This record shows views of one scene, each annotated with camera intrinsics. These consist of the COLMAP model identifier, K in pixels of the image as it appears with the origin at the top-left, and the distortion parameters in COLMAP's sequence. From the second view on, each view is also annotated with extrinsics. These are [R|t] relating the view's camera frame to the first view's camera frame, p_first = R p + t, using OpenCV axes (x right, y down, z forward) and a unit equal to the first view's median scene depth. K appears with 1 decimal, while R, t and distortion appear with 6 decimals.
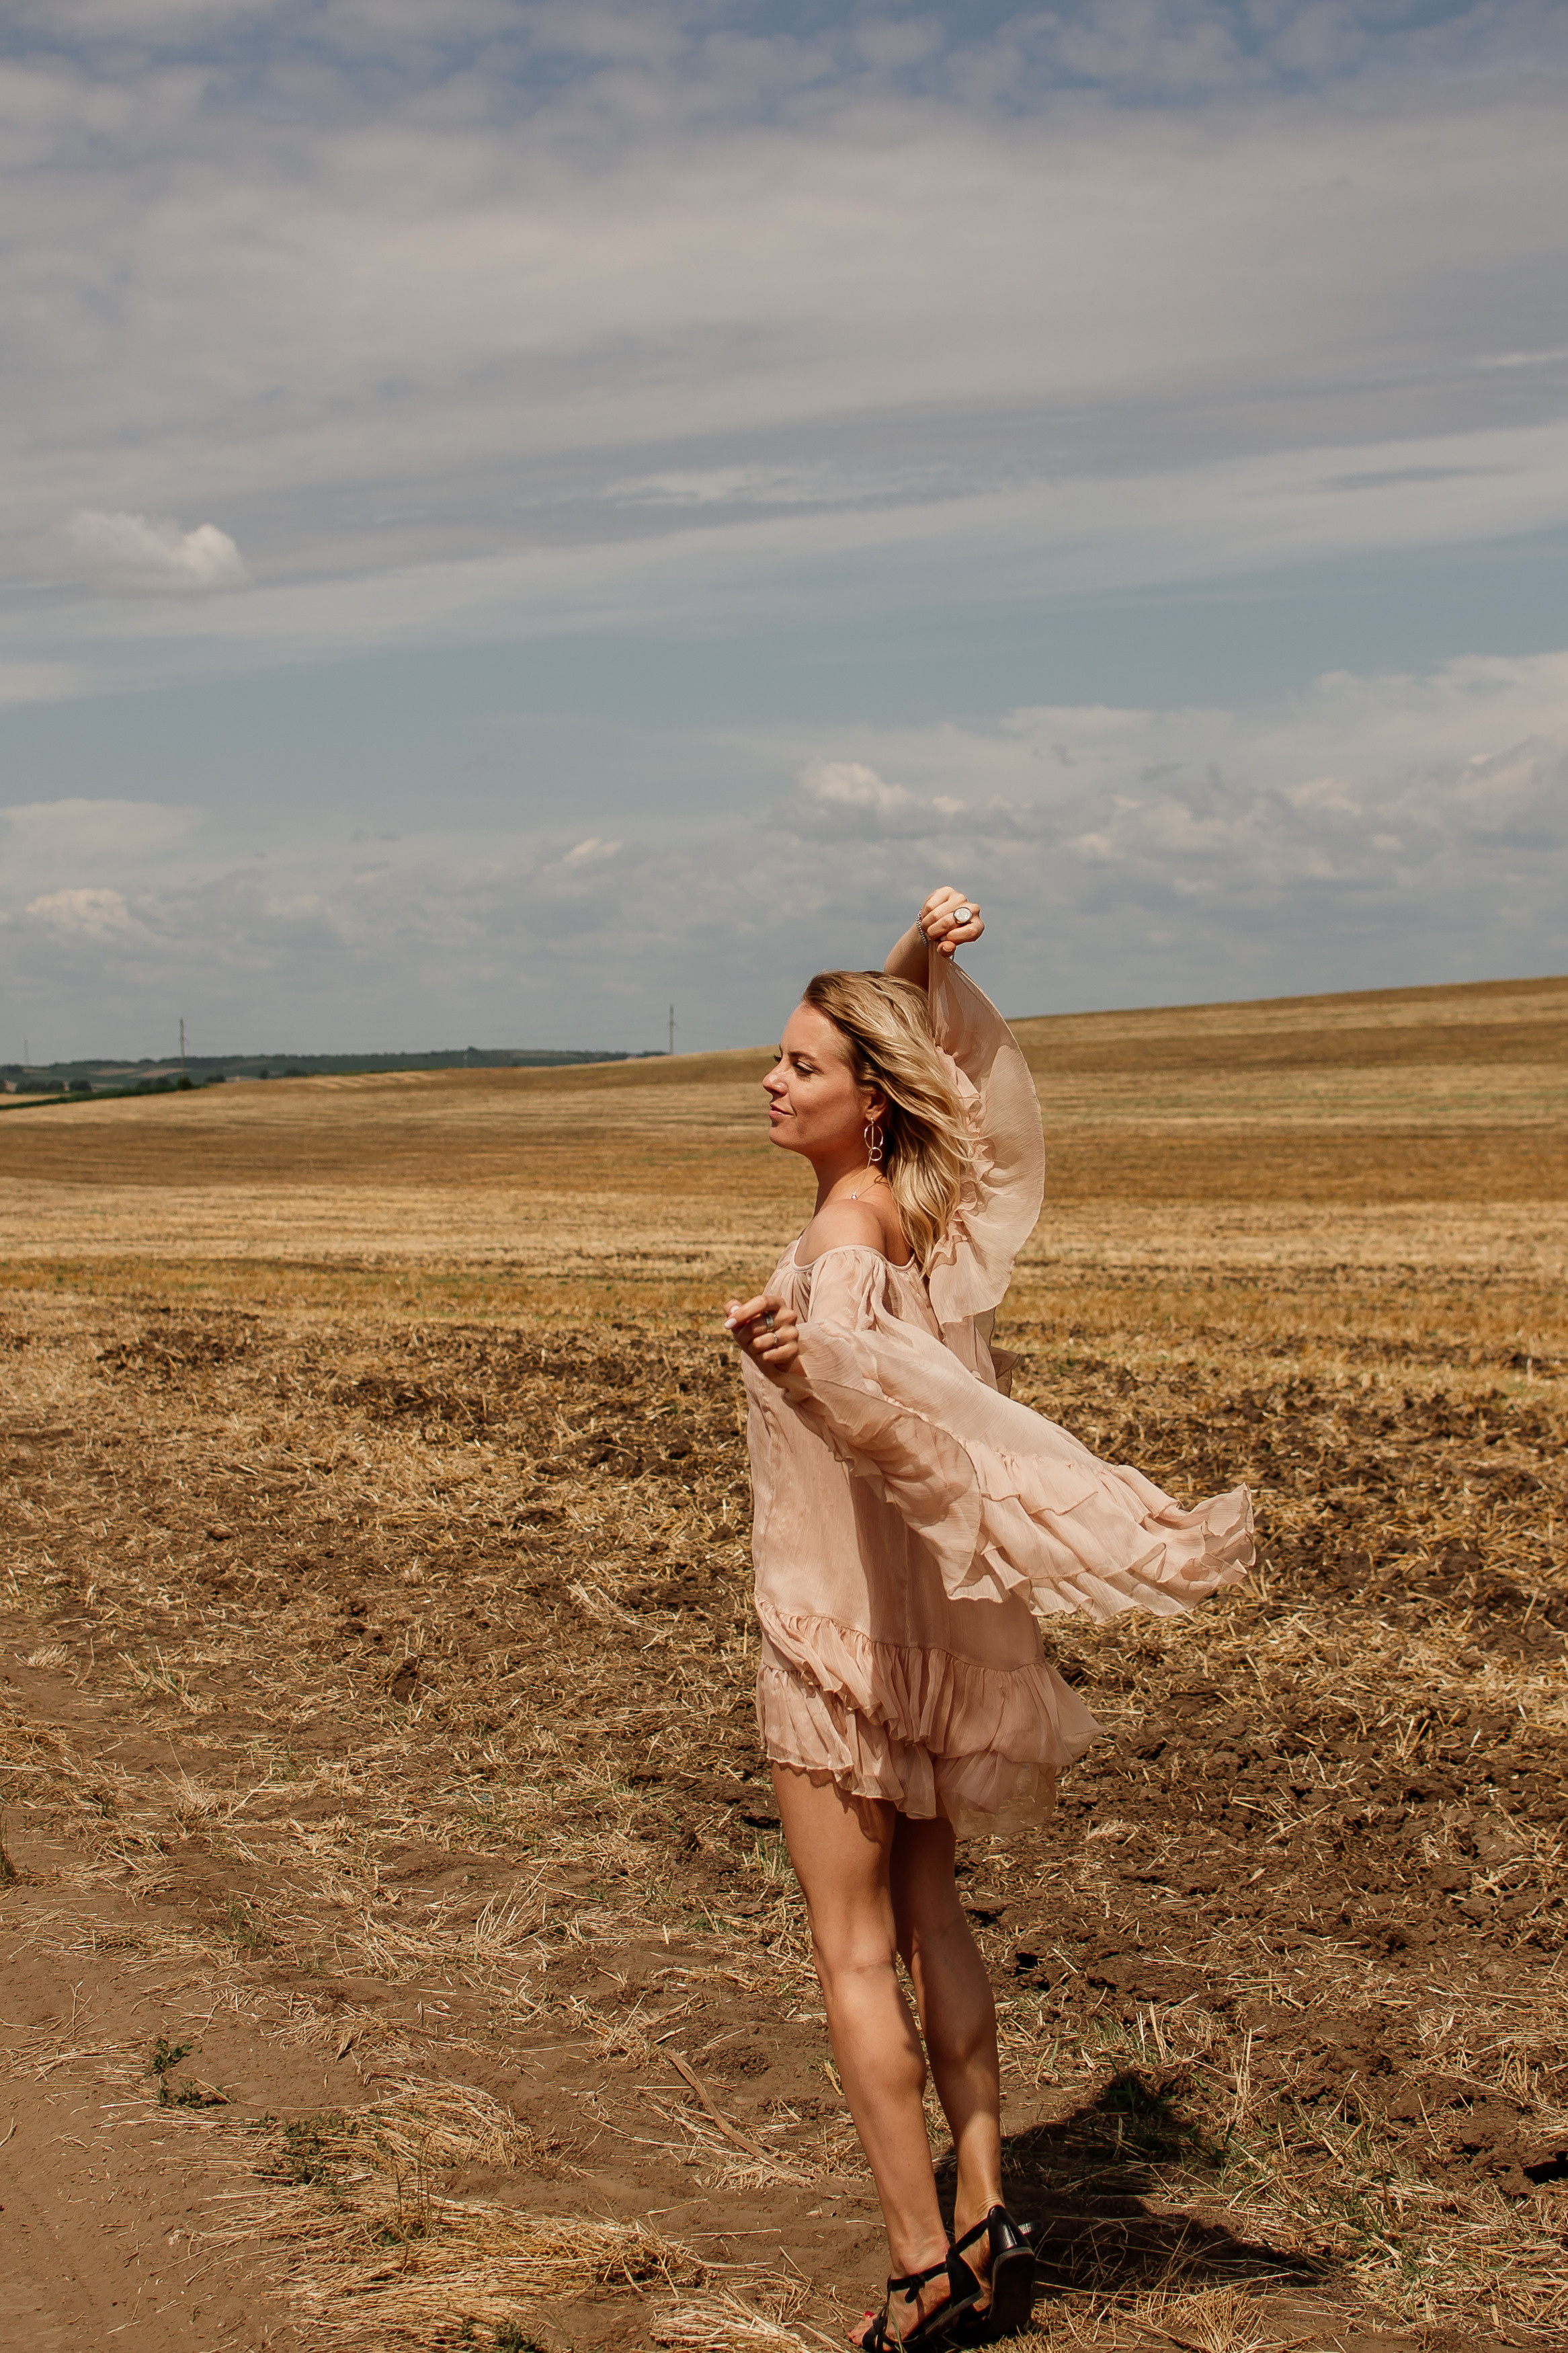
lens RADIAL K [[3718.1, 0, 813.3], [0, 3718.1, 1172.4], [0, 0, 1]] dist [-0.187322, 0.175091]
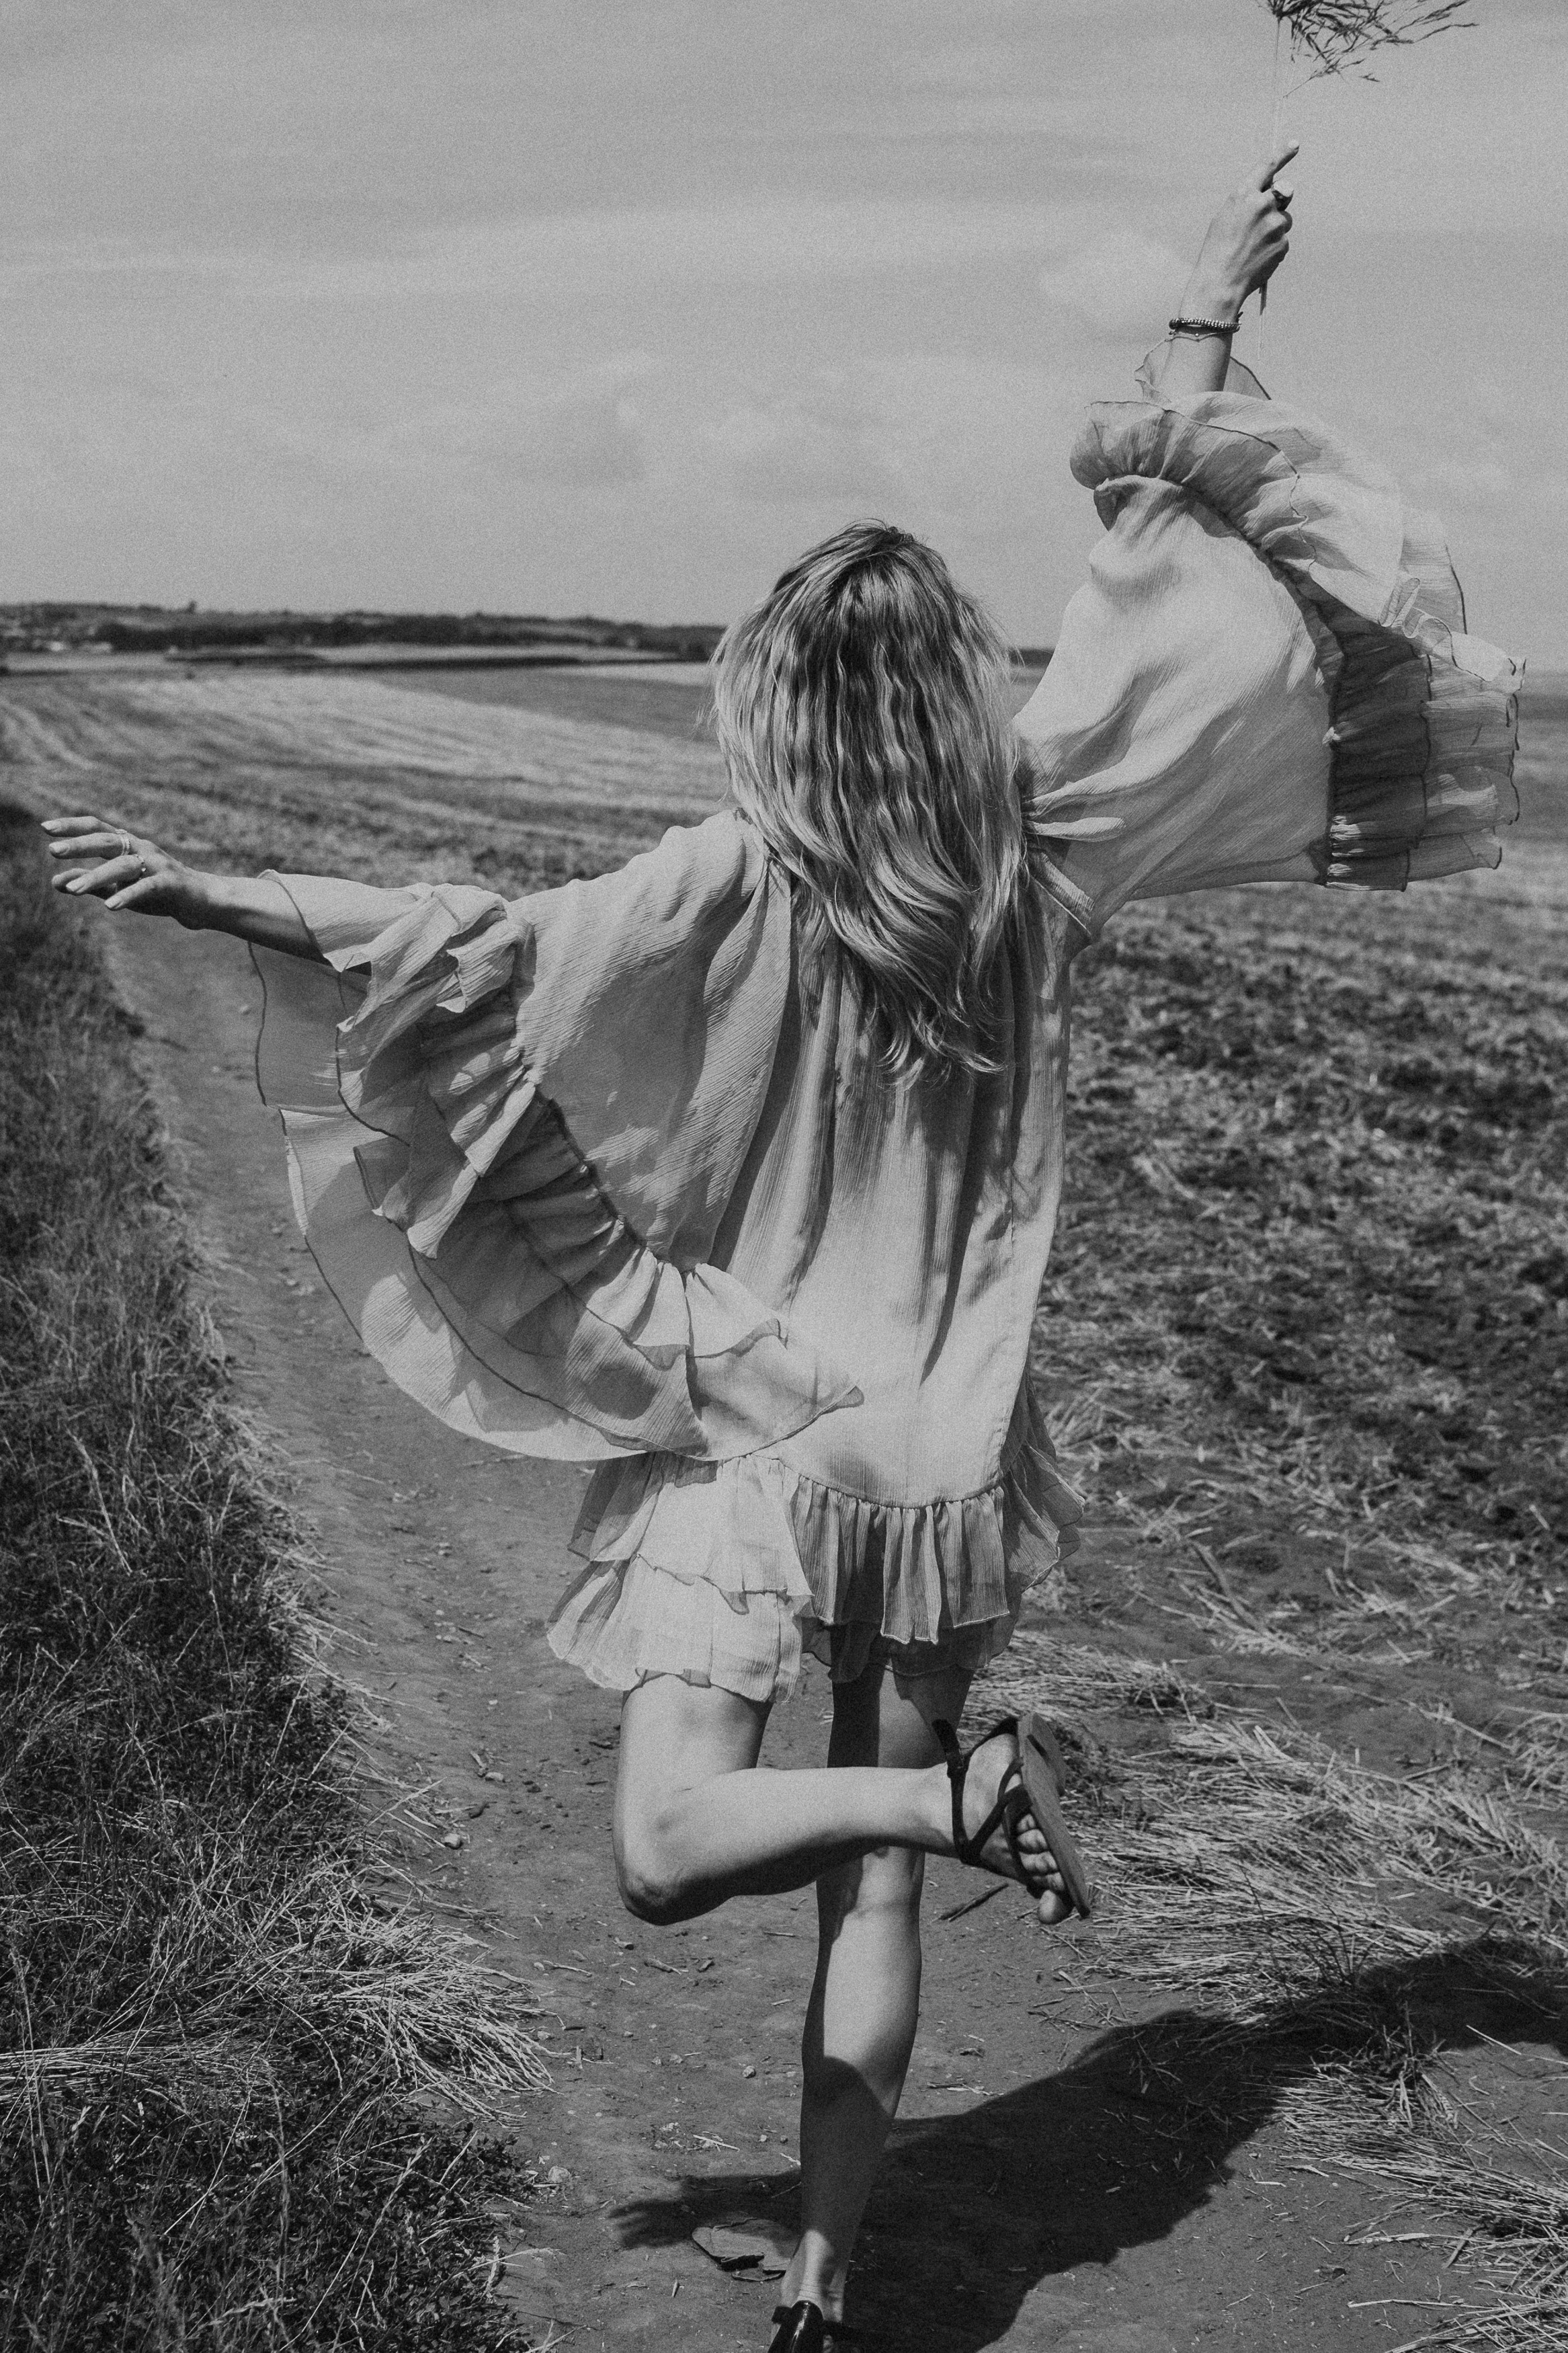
lens RADIAL K [[3543.1, 0, 784.0], [0, 3543.1, 1176.5], [0, 0, 1]] dist [-0.179339, 0.138198]
pose [[0.981049, 0.115815, -0.155338, -0.003043], [-0.097269, 0.987738, 0.122115, -0.002435], [0.167576, -0.104691, 0.980285, -0.058134]]
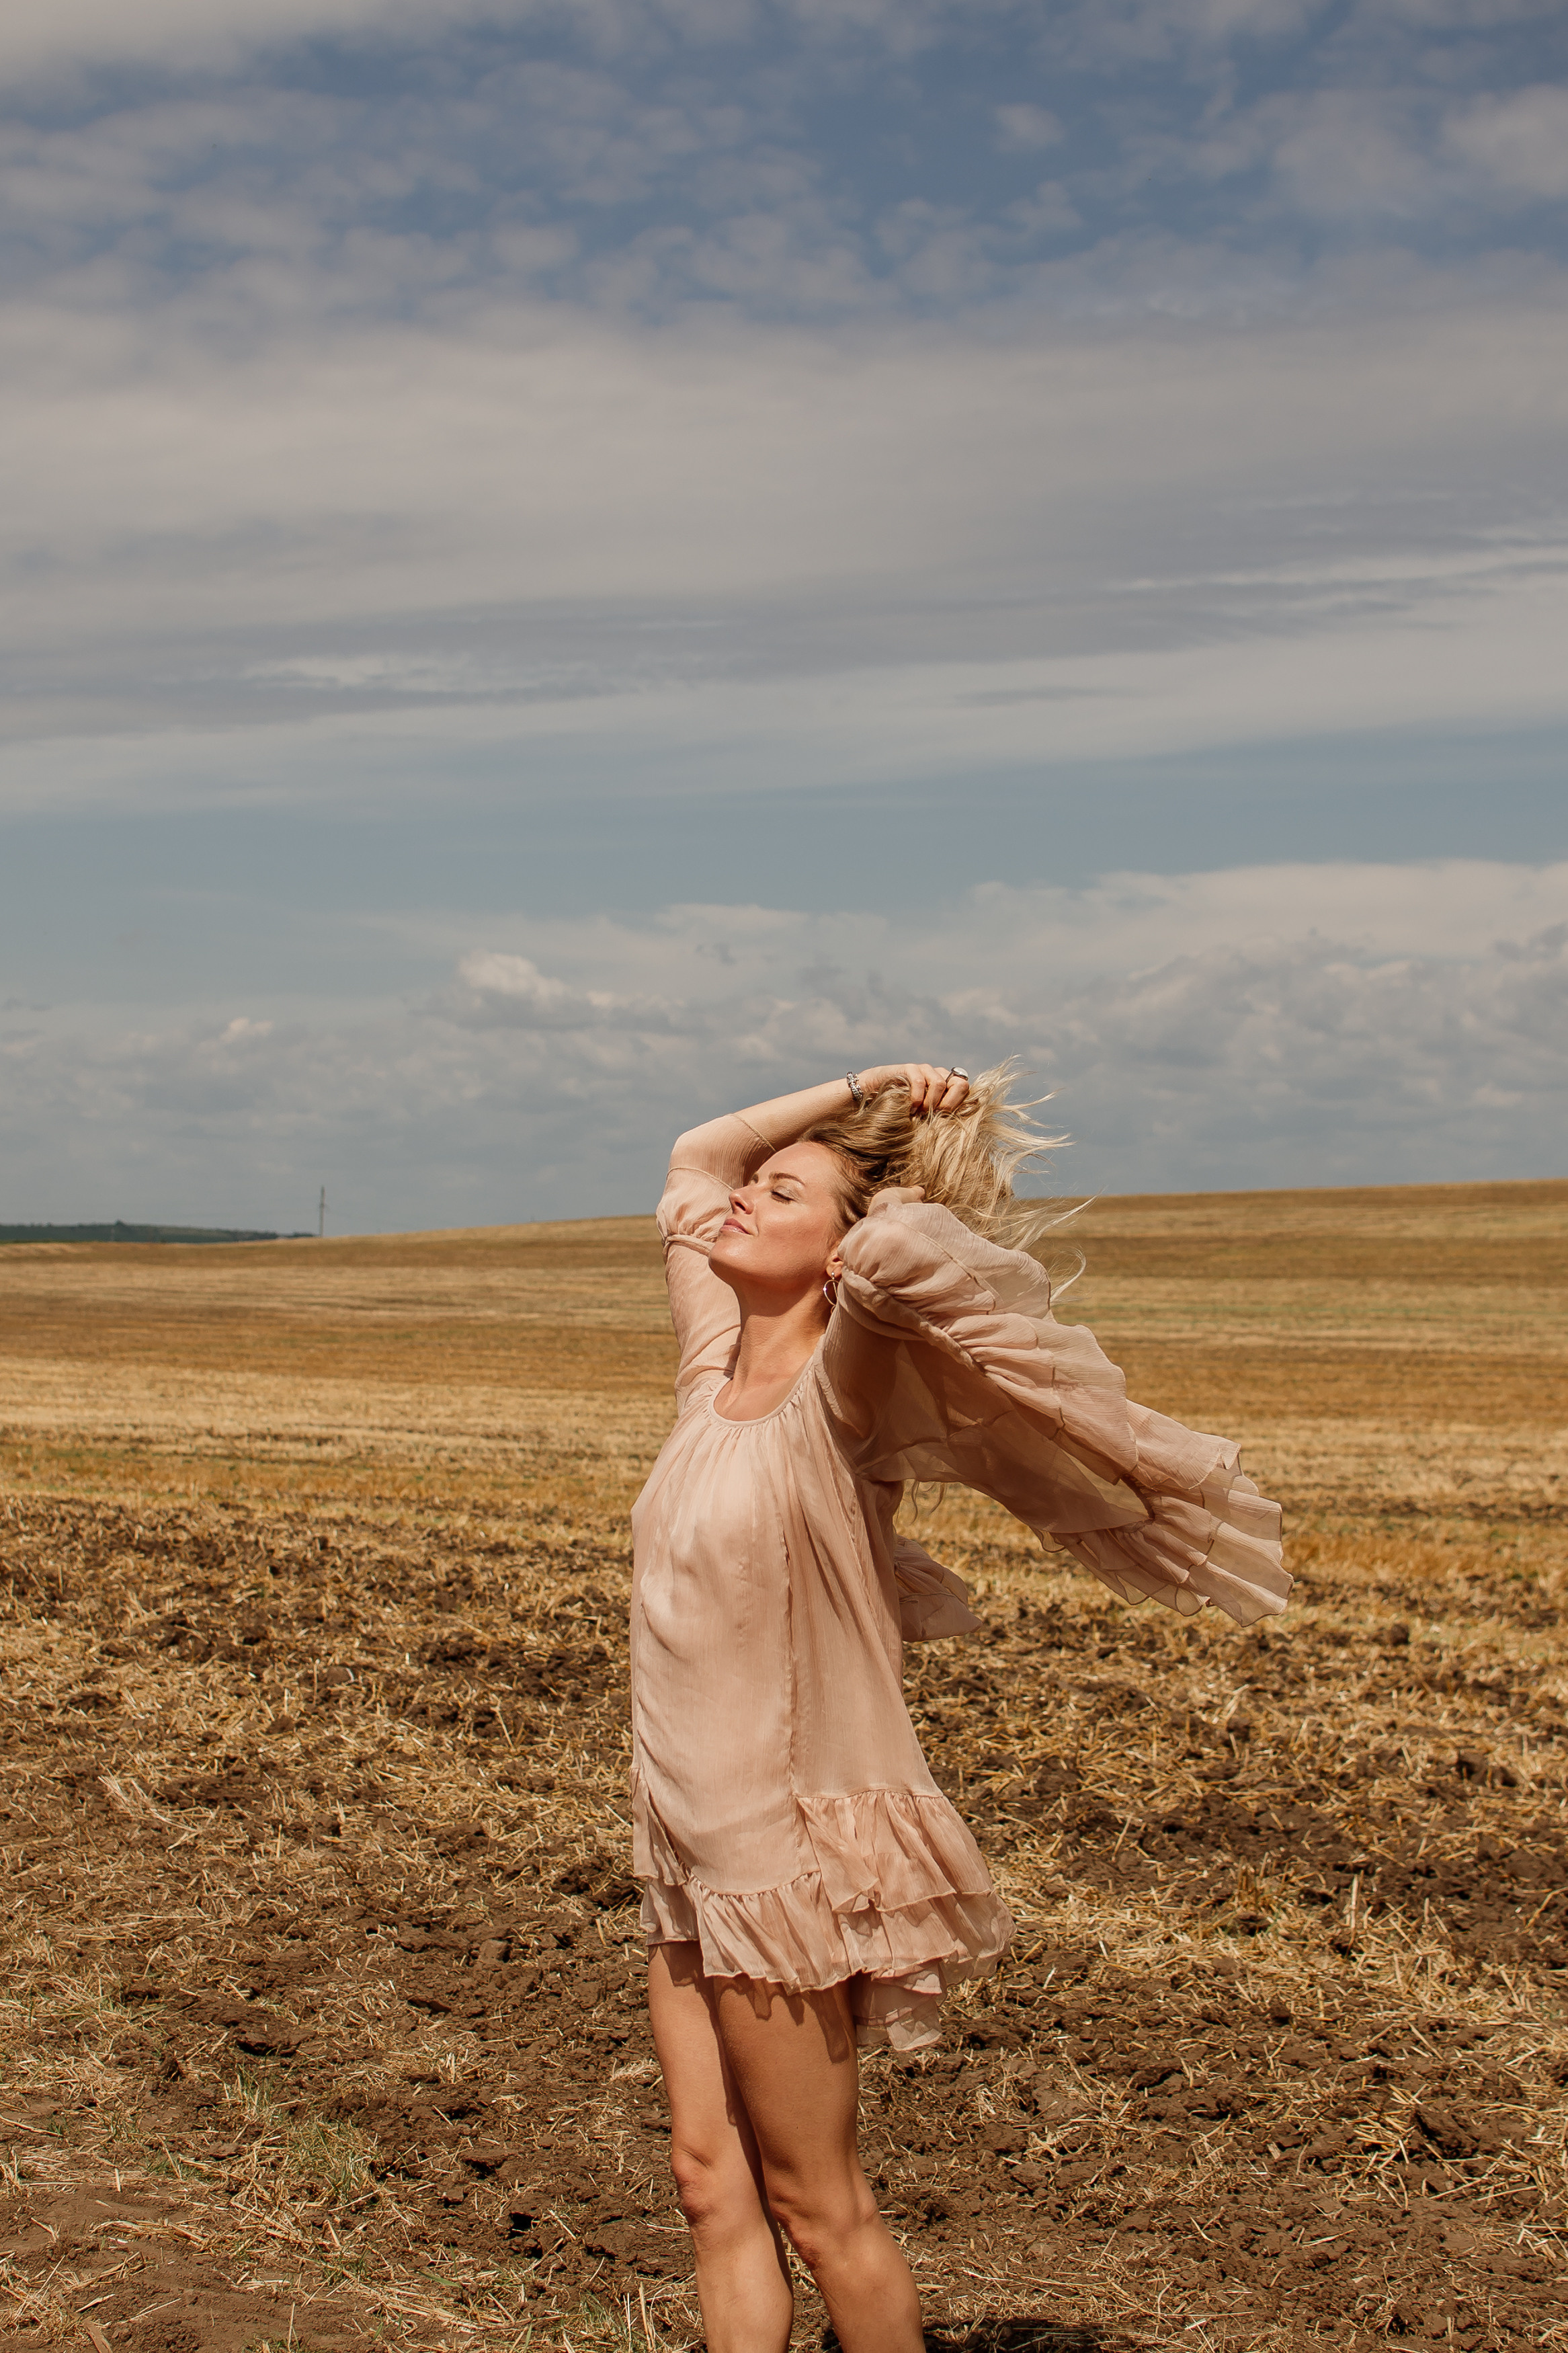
lens RADIAL K [[3733.1, 0, 784.1], [0, 3733.1, 1269.9], [0, 0, 1]] dist [-0.179760, 0.133278]
pose [[0.995578, 0.038847, 0.085534, 0.018158], [-0.036605, 0.998948, -0.027632, 0.003431], [-0.086518, 0.024379, 0.995952, 0.052010]]
